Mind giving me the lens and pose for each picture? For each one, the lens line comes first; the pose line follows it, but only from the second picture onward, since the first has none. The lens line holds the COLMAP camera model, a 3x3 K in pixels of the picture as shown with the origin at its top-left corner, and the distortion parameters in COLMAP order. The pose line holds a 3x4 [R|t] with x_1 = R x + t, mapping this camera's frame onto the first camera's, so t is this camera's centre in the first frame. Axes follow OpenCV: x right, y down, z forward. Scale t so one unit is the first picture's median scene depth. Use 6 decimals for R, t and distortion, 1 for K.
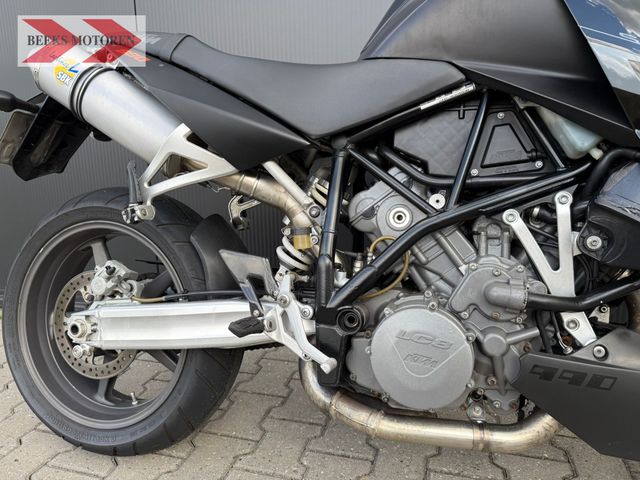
lens RADIAL K [[444.7, 0, 320.0], [0, 444.7, 240.0], [0, 0, 1]] dist [0.091168, -0.000950]
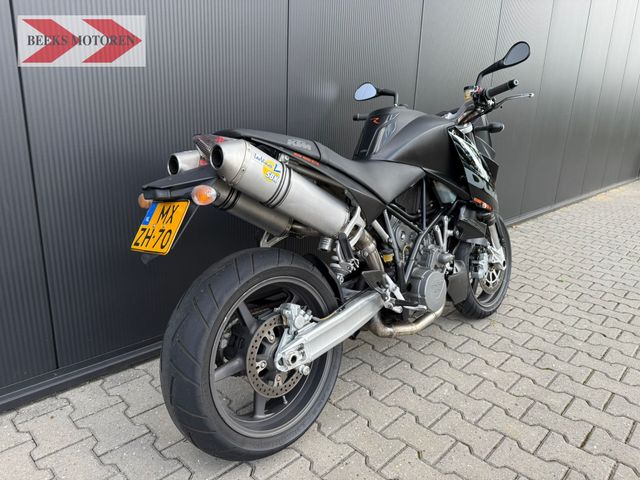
lens RADIAL K [[444.7, 0, 320.0], [0, 444.7, 240.0], [0, 0, 1]] dist [0.091168, -0.000950]
pose [[0.392036, -0.223134, 0.892479, -1.677624], [0.027021, 0.972513, 0.231274, -0.460996], [-0.919553, -0.066552, 0.387290, 0.499383]]
